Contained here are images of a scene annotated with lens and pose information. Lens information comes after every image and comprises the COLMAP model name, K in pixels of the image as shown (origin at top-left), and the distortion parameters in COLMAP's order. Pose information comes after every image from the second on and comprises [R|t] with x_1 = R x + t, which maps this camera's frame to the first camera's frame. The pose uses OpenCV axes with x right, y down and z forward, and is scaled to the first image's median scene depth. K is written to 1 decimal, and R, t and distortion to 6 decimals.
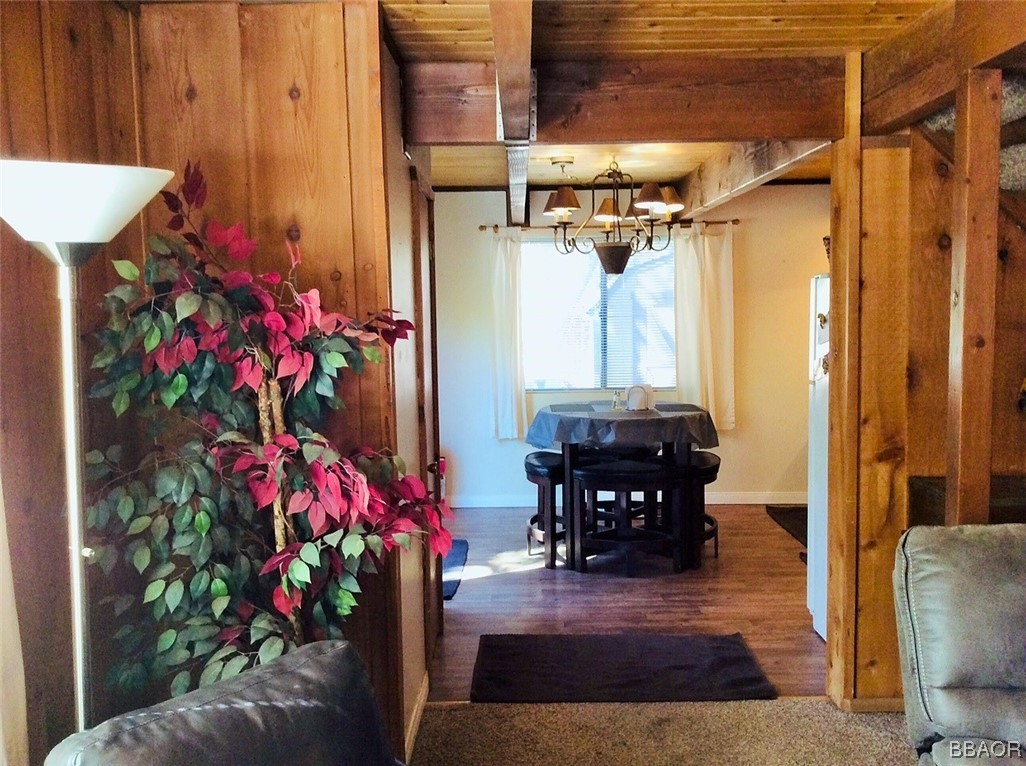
lens RADIAL K [[948.5, 0, 513.0], [0, 948.5, 383.0], [0, 0, 1]] dist [0.142507, -0.272884]
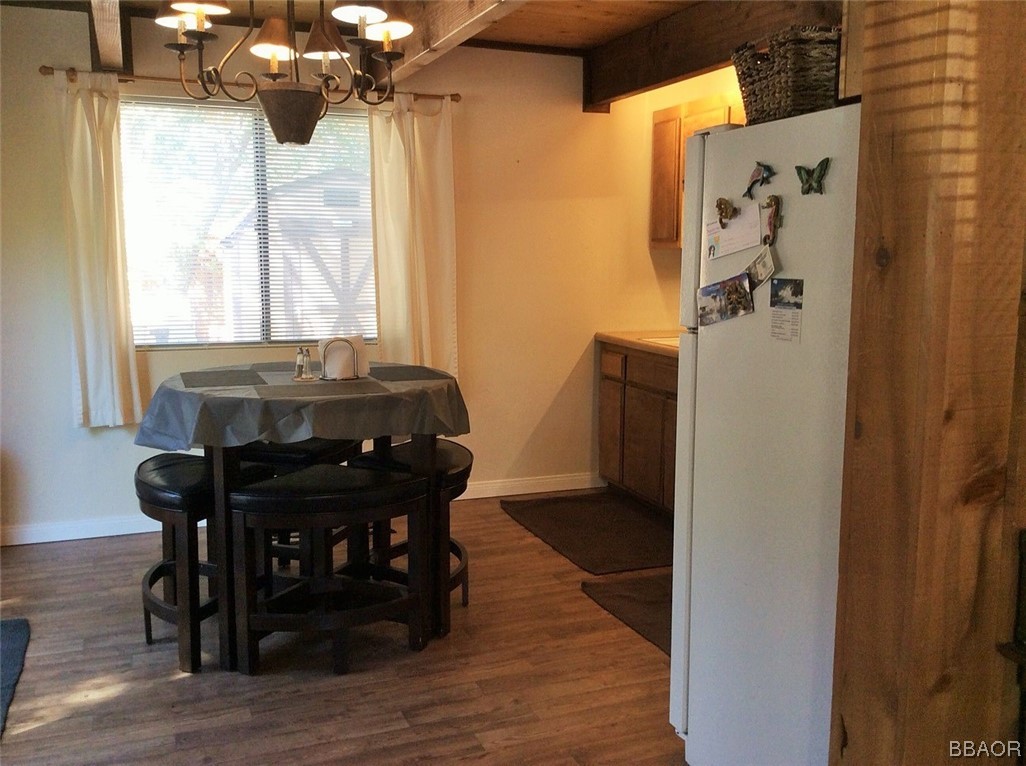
lens RADIAL K [[948.5, 0, 513.0], [0, 948.5, 383.0], [0, 0, 1]] dist [0.142507, -0.272884]
pose [[0.928980, -0.030683, 0.368855, 0.011632], [0.010886, 0.998392, 0.055634, -0.000953], [-0.369969, -0.047667, 0.927821, 0.409347]]
